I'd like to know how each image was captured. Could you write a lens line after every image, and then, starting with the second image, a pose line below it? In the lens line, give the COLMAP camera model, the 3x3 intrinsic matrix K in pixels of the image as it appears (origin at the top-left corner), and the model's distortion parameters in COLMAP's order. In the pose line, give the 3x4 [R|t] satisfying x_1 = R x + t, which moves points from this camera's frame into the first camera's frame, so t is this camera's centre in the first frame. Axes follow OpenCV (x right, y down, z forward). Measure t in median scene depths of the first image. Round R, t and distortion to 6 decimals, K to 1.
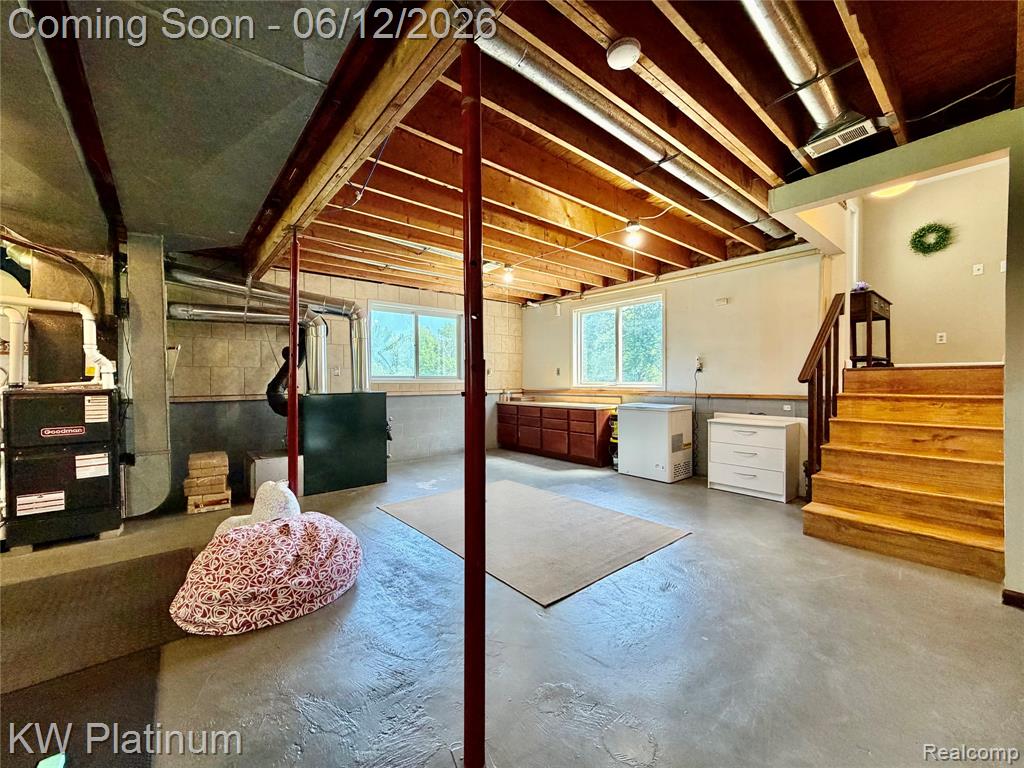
lens RADIAL K [[409.1, 0, 510.6], [0, 409.1, 385.1], [0, 0, 1]] dist [0.001074, 0.000205]
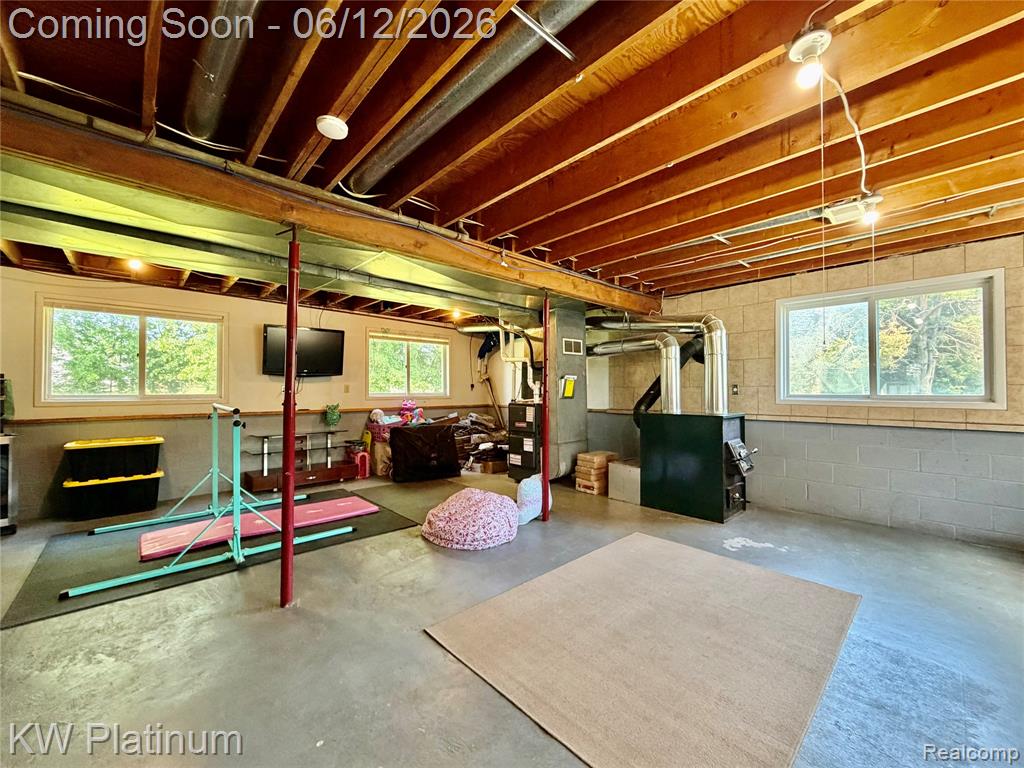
lens RADIAL K [[409.1, 0, 510.1], [0, 409.1, 385.3], [0, 0, 1]] dist [0.001074, 0.000205]
pose [[0.053204, -0.007772, -0.998553, 0.516273], [-0.011756, 0.999896, -0.008409, -0.034352], [0.998514, 0.012186, 0.053107, 0.522606]]
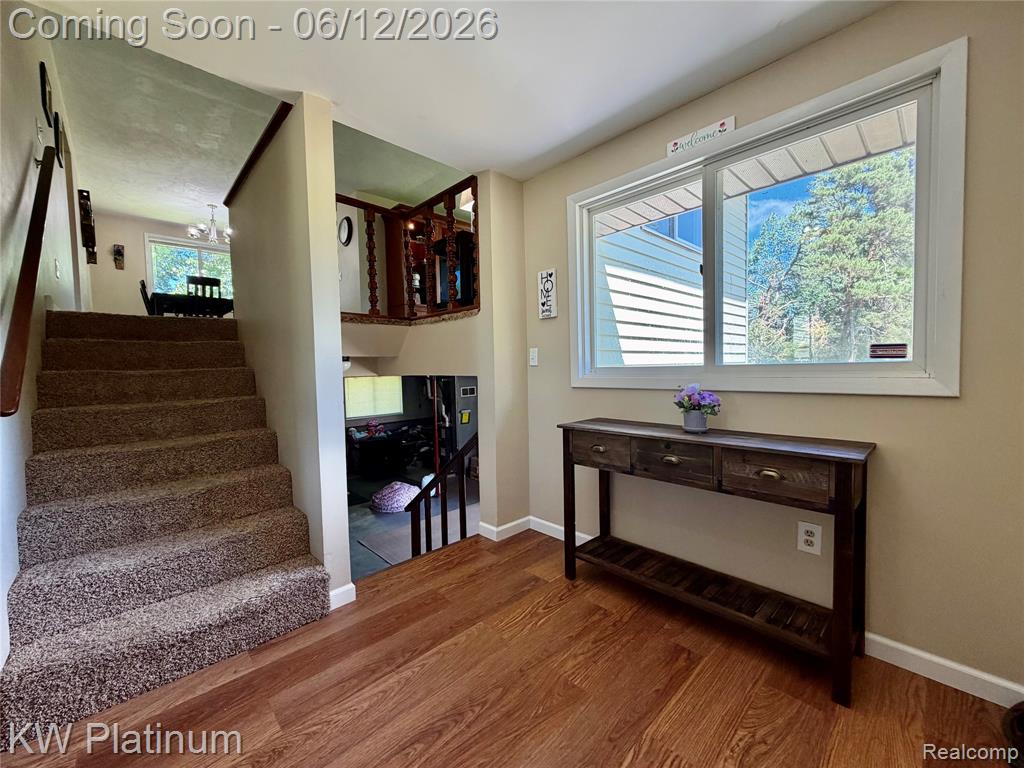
lens RADIAL K [[409.1, 0, 509.5], [0, 409.1, 387.9], [0, 0, 1]] dist [0.001074, 0.000205]
pose [[0.067907, 0.054961, -0.996177, 1.268843], [0.011866, 0.998366, 0.055891, -0.277740], [0.997621, -0.015616, 0.067144, 0.826554]]
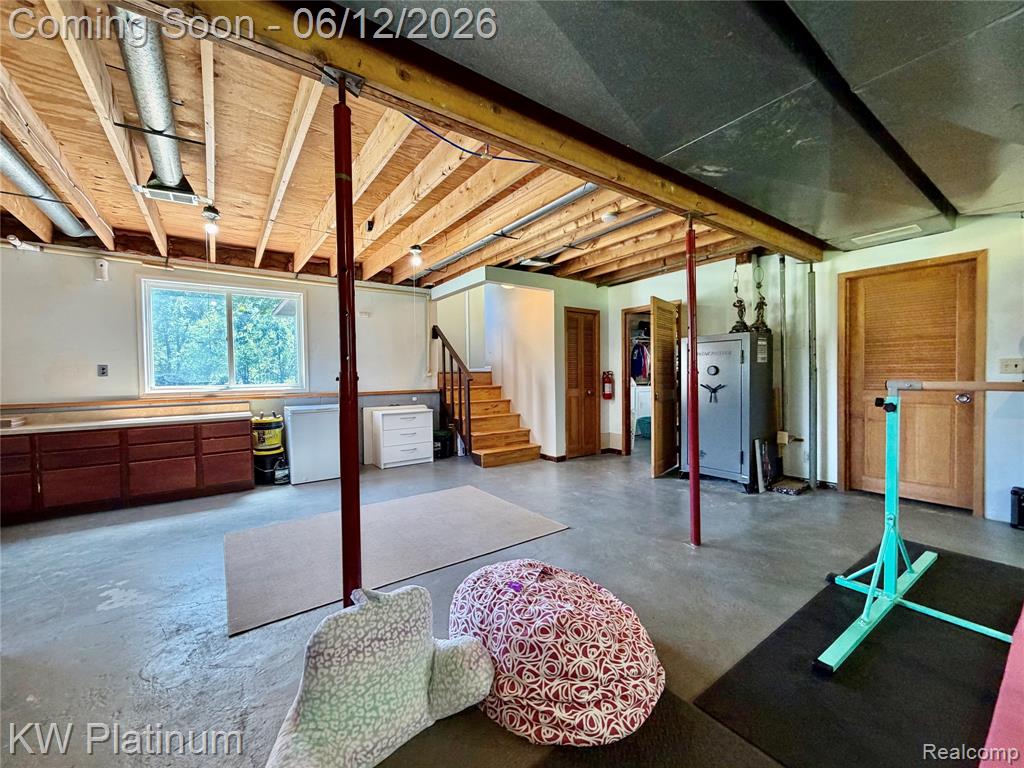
lens RADIAL K [[409.1, 0, 505.1], [0, 409.1, 383.8], [0, 0, 1]] dist [0.001074, 0.000205]
pose [[0.079222, -0.017098, 0.996710, -0.654620], [0.025413, 0.999563, 0.015127, -0.009950], [-0.996533, 0.024131, 0.079622, 0.500240]]
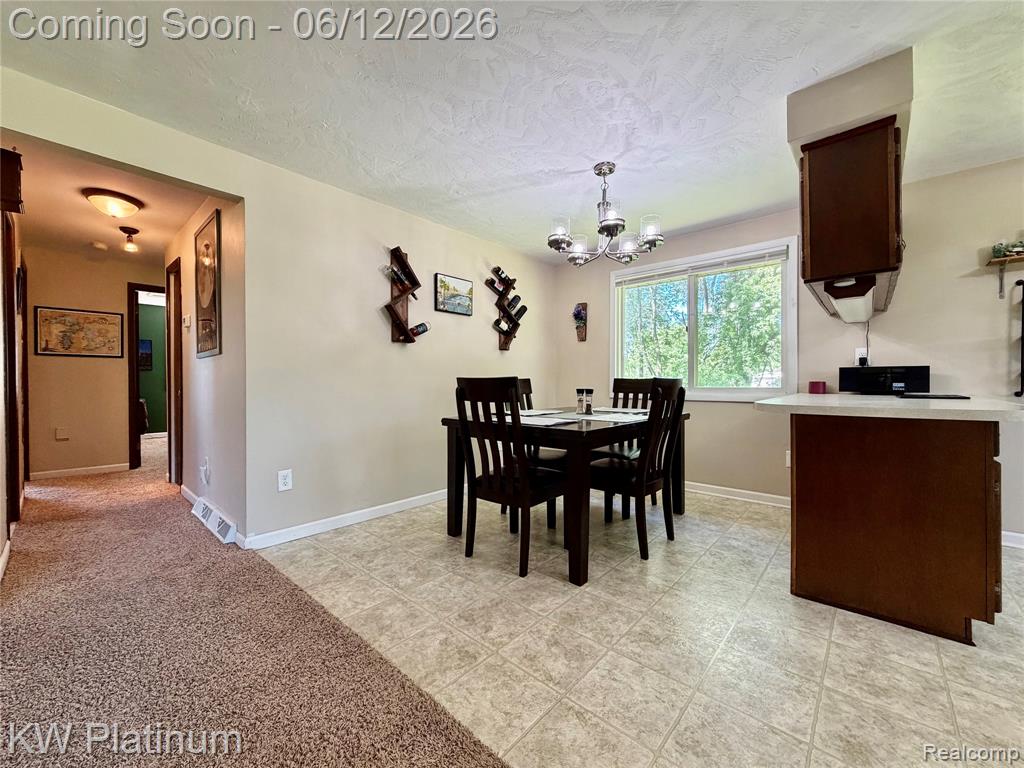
lens RADIAL K [[409.1, 0, 510.7], [0, 409.1, 385.8], [0, 0, 1]] dist [0.001074, 0.000205]
pose [[-0.989494, 0.006408, -0.144430, -0.071209], [0.002956, 0.999705, 0.024107, -0.570338], [0.144542, 0.023427, -0.989221, 0.420043]]
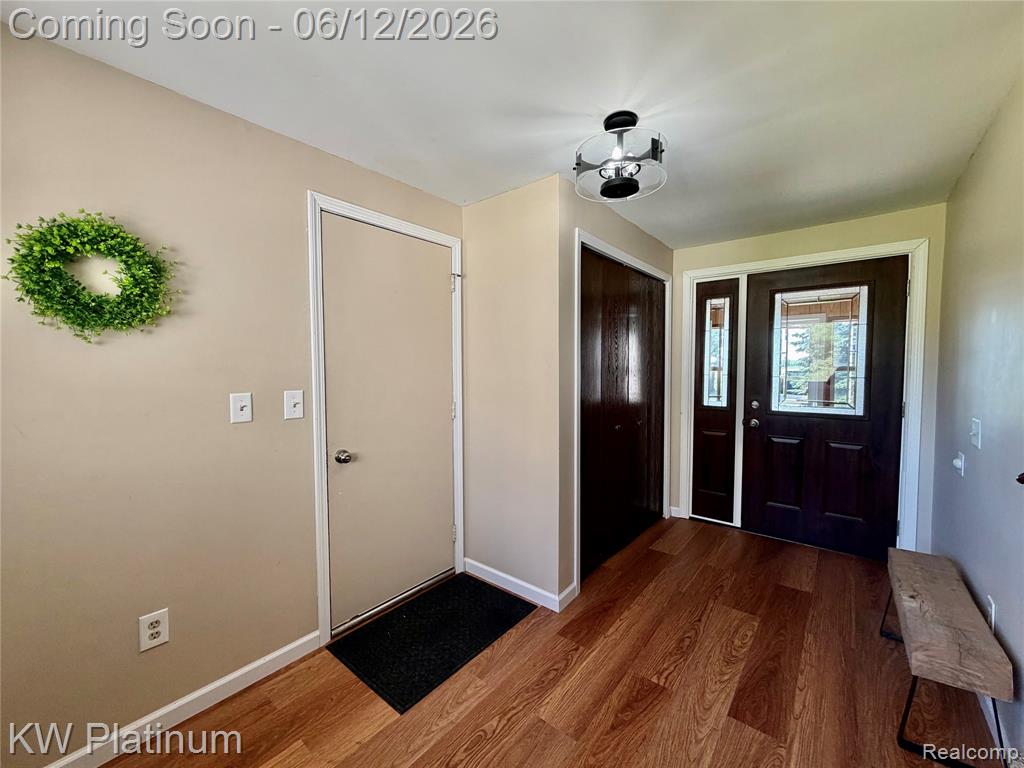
lens RADIAL K [[409.1, 0, 511.3], [0, 409.1, 387.8], [0, 0, 1]] dist [0.001074, 0.000205]
pose [[-0.187134, -0.043951, 0.981351, 0.794166], [0.015761, 0.998736, 0.047735, -0.326263], [-0.982208, 0.024400, -0.186204, 0.878159]]
